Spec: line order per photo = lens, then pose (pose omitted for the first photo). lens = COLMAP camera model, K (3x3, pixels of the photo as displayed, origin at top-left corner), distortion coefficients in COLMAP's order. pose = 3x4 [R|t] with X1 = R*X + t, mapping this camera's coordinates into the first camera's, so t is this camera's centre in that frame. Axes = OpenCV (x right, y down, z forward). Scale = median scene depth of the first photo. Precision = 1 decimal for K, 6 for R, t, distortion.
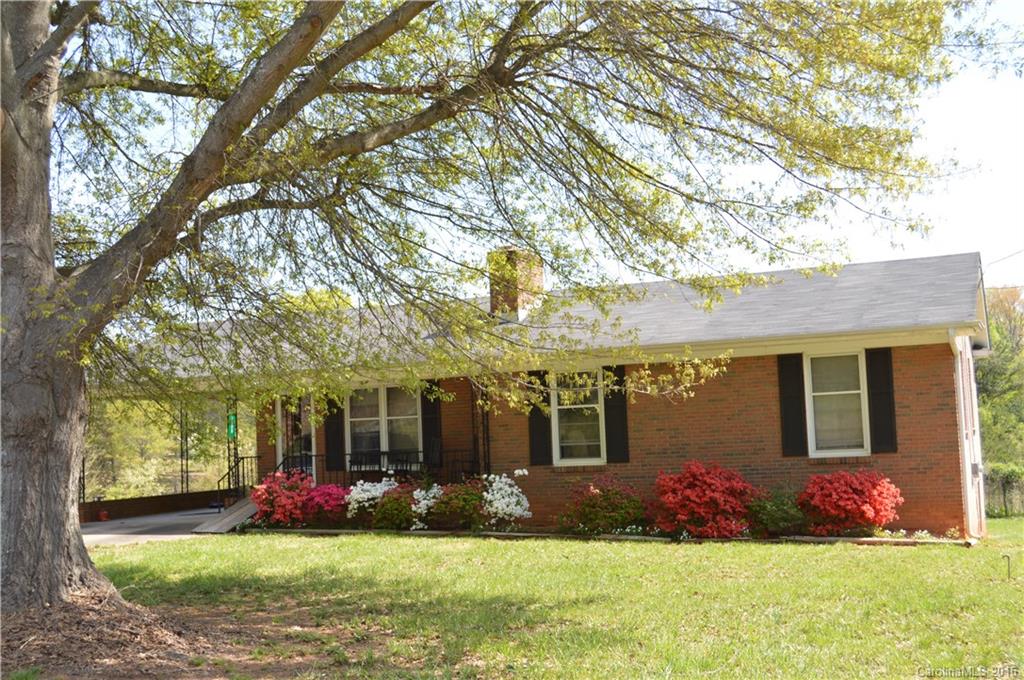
lens RADIAL K [[1239.3, 0, 512.0], [0, 1239.3, 340.0], [0, 0, 1]] dist [-0.063874, -0.037105]
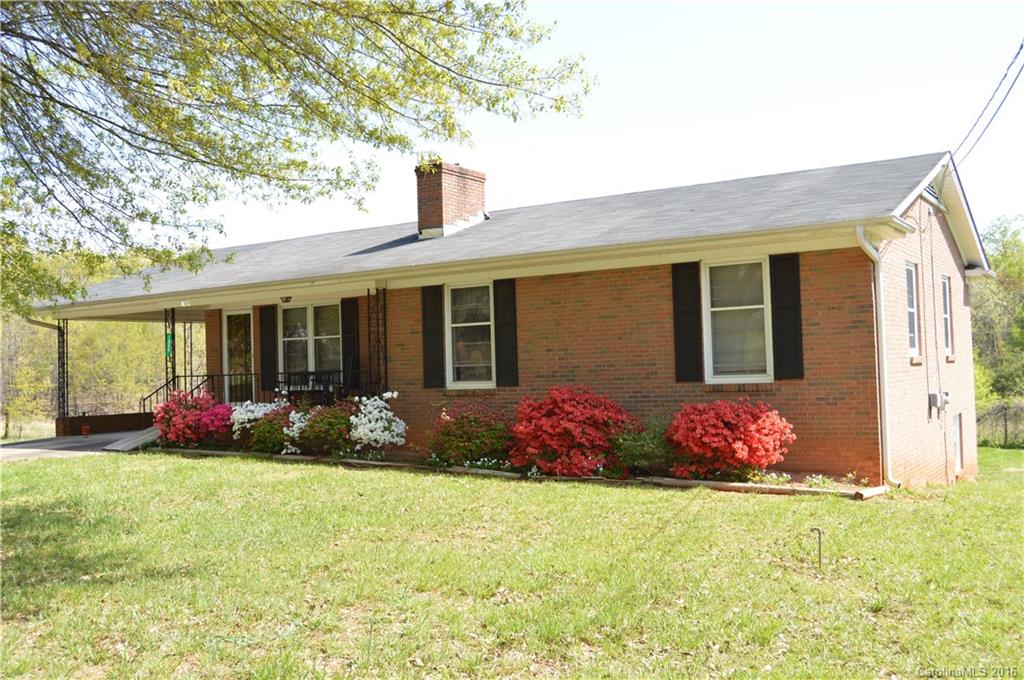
lens RADIAL K [[1002.3, 0, 512.0], [0, 1002.3, 340.0], [0, 0, 1]] dist [-0.081598, -0.000829]
pose [[0.986525, 0.007244, -0.163448, 0.222577], [0.001307, 0.998638, 0.052151, 0.028864], [0.163604, -0.051662, 0.985173, 0.298642]]
